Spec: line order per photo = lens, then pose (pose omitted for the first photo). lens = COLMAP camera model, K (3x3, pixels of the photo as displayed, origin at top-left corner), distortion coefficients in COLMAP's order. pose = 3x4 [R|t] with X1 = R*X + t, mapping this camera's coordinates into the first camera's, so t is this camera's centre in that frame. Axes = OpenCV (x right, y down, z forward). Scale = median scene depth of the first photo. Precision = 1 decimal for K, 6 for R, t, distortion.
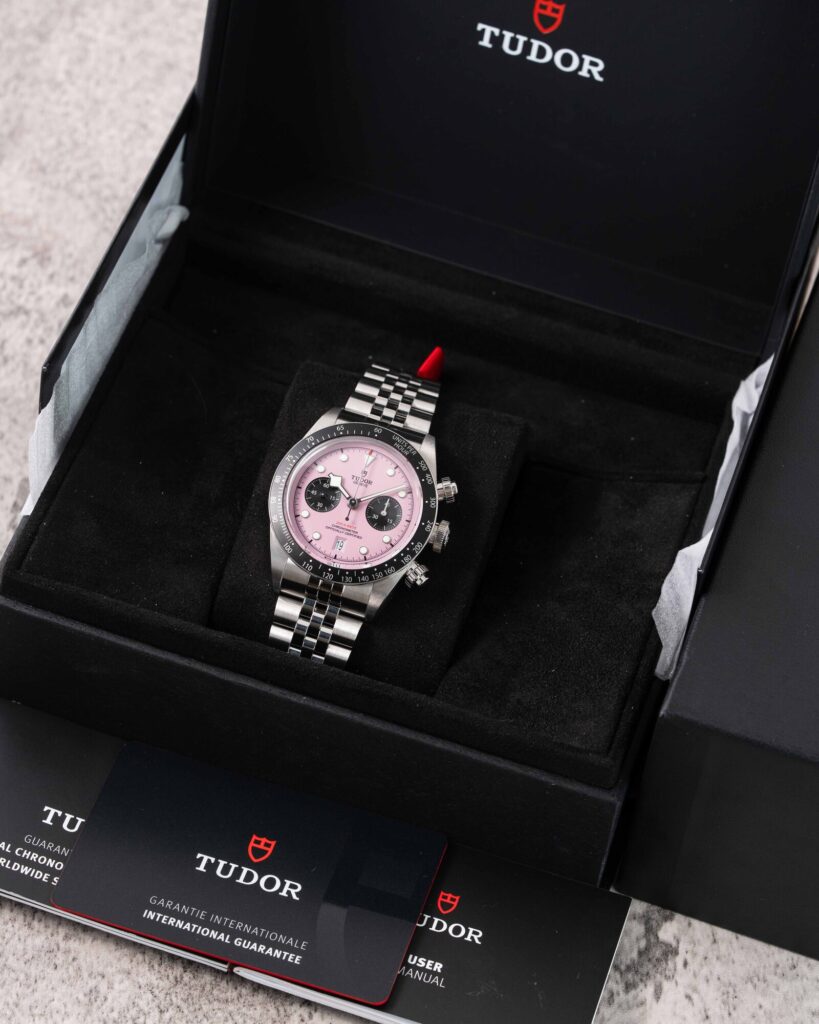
lens RADIAL K [[4402.5, 0, 411.6], [0, 4402.5, 509.4], [0, 0, 1]] dist [0.070049, 0.000000]
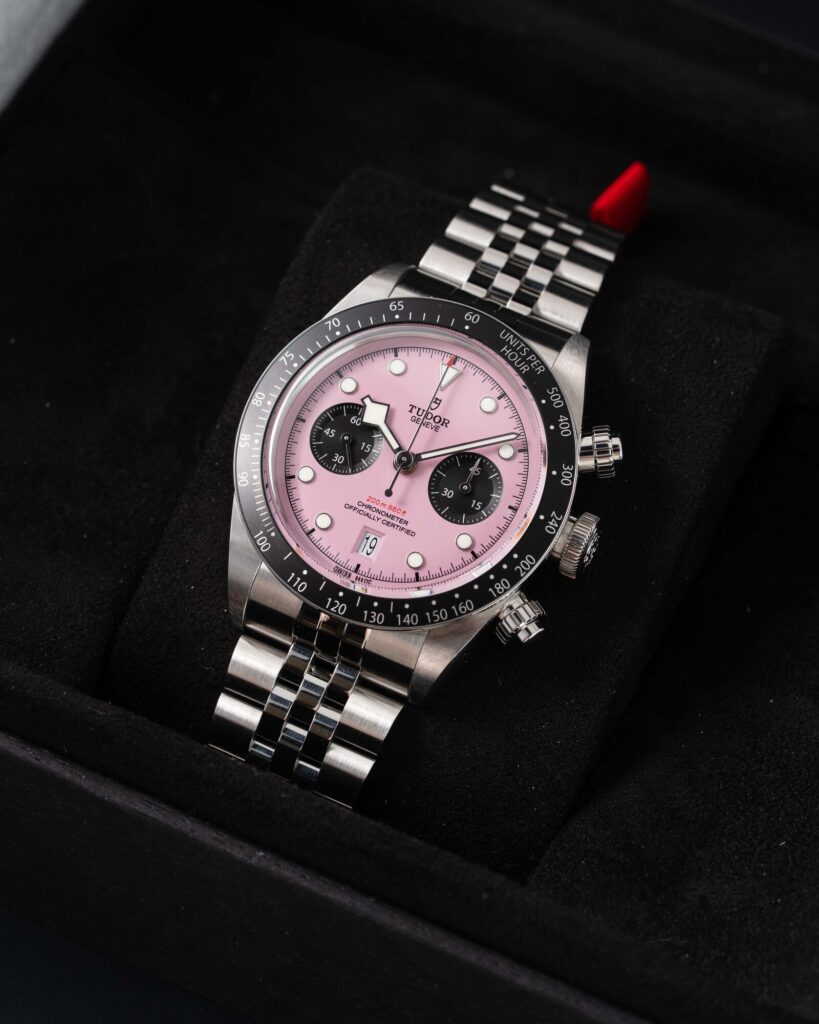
lens RADIAL K [[4402.5, 0, 403.2], [0, 4402.5, 516.0], [0, 0, 1]] dist [0.070049, 0.000000]
pose [[0.989800, 0.091338, -0.109331, 0.040475], [-0.087537, 0.995394, 0.039086, -0.014471], [0.112397, -0.029116, 0.993237, 0.513609]]
